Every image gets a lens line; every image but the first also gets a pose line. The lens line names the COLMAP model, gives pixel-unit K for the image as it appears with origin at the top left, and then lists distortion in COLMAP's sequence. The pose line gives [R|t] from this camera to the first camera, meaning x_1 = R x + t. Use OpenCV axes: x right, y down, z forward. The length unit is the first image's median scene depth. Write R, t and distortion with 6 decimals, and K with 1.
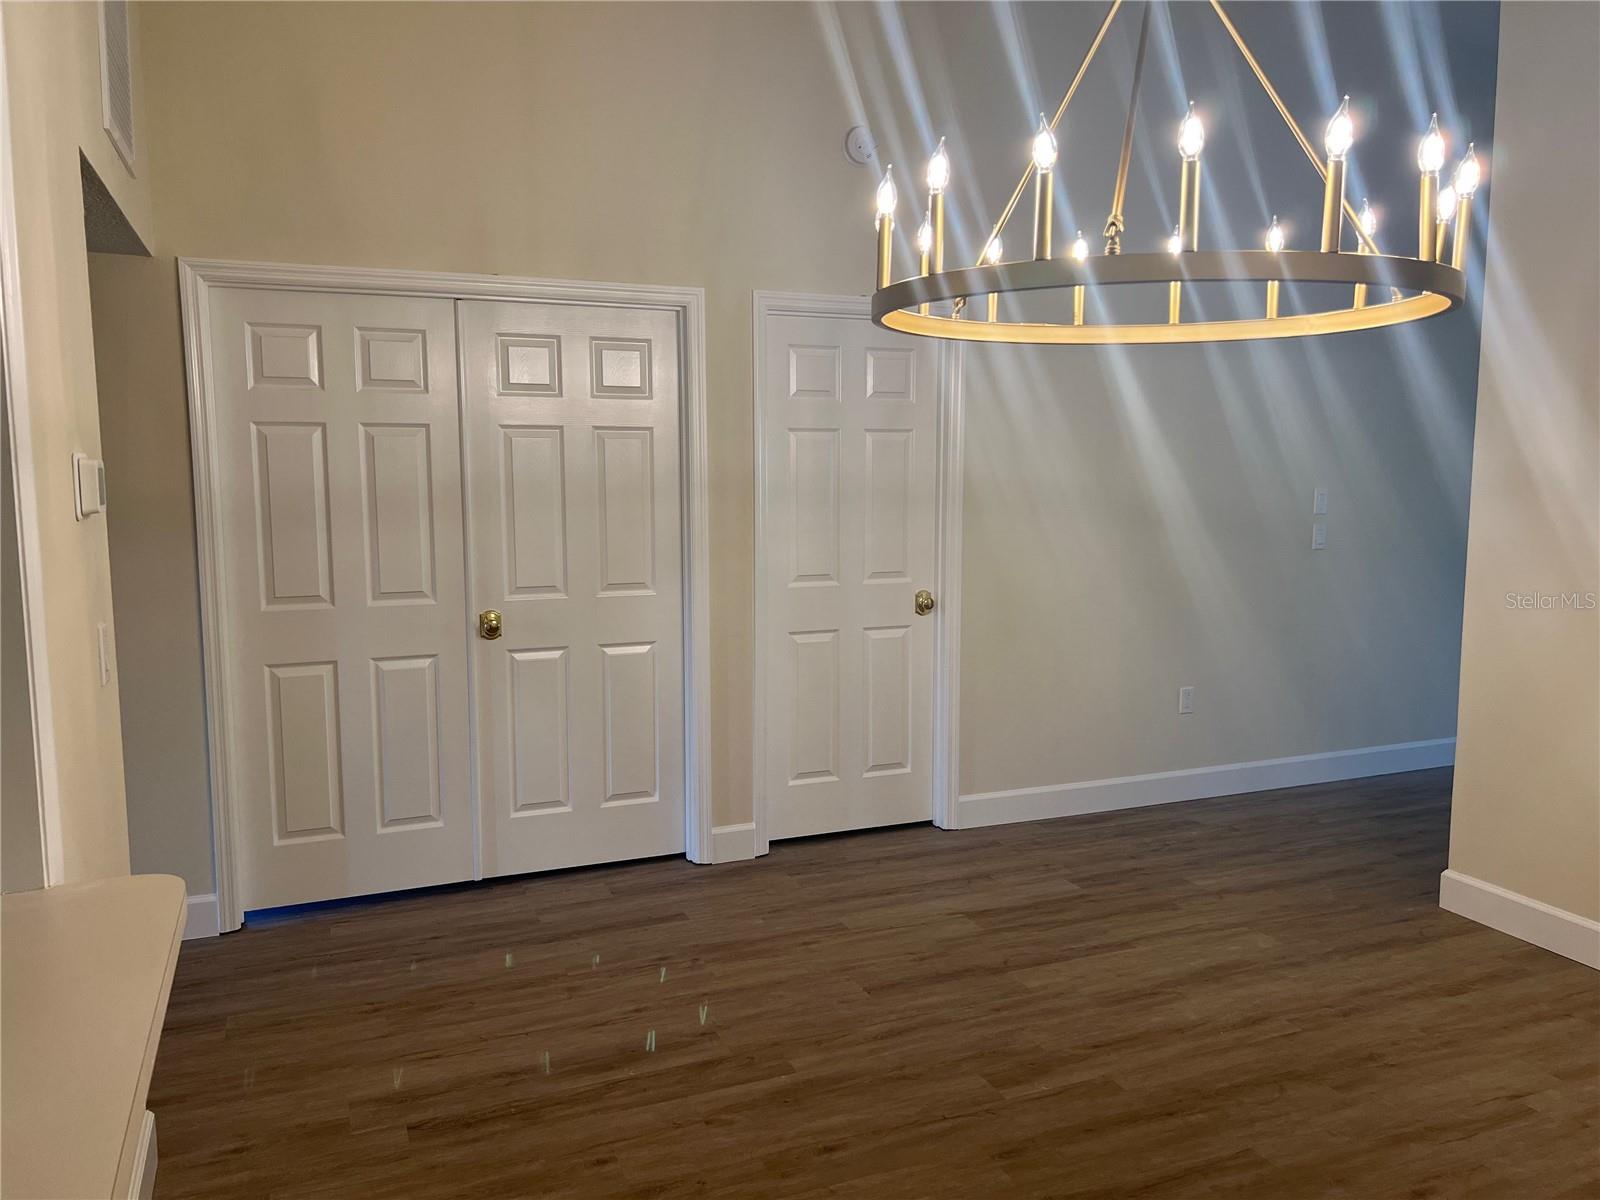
lens RADIAL K [[1196.5, 0, 800.1], [0, 1196.5, 594.2], [0, 0, 1]] dist [0.047193, -0.060993]
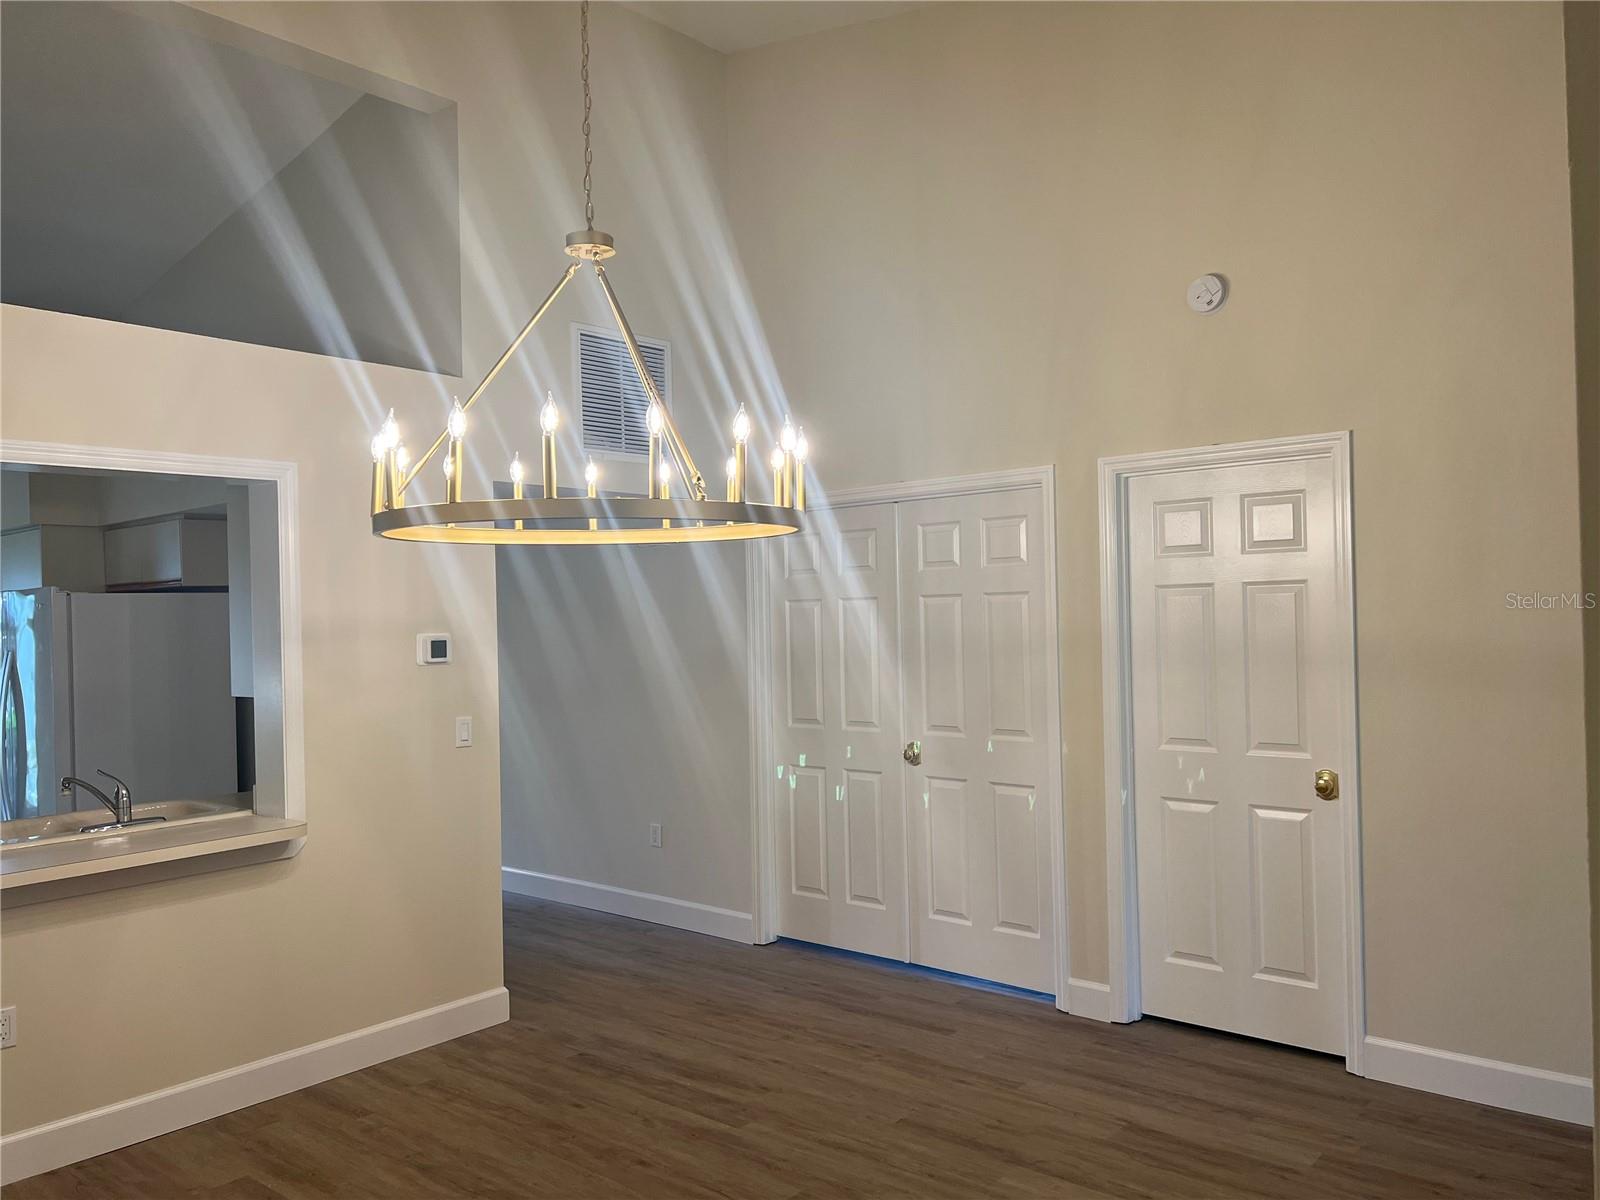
lens RADIAL K [[1196.5, 0, 802.0], [0, 1196.5, 601.6], [0, 0, 1]] dist [0.047193, -0.060993]
pose [[0.460951, -0.019211, -0.887218, 0.786357], [-0.083420, 0.994401, -0.064873, -0.040744], [0.883496, 0.103915, 0.456767, 0.314897]]
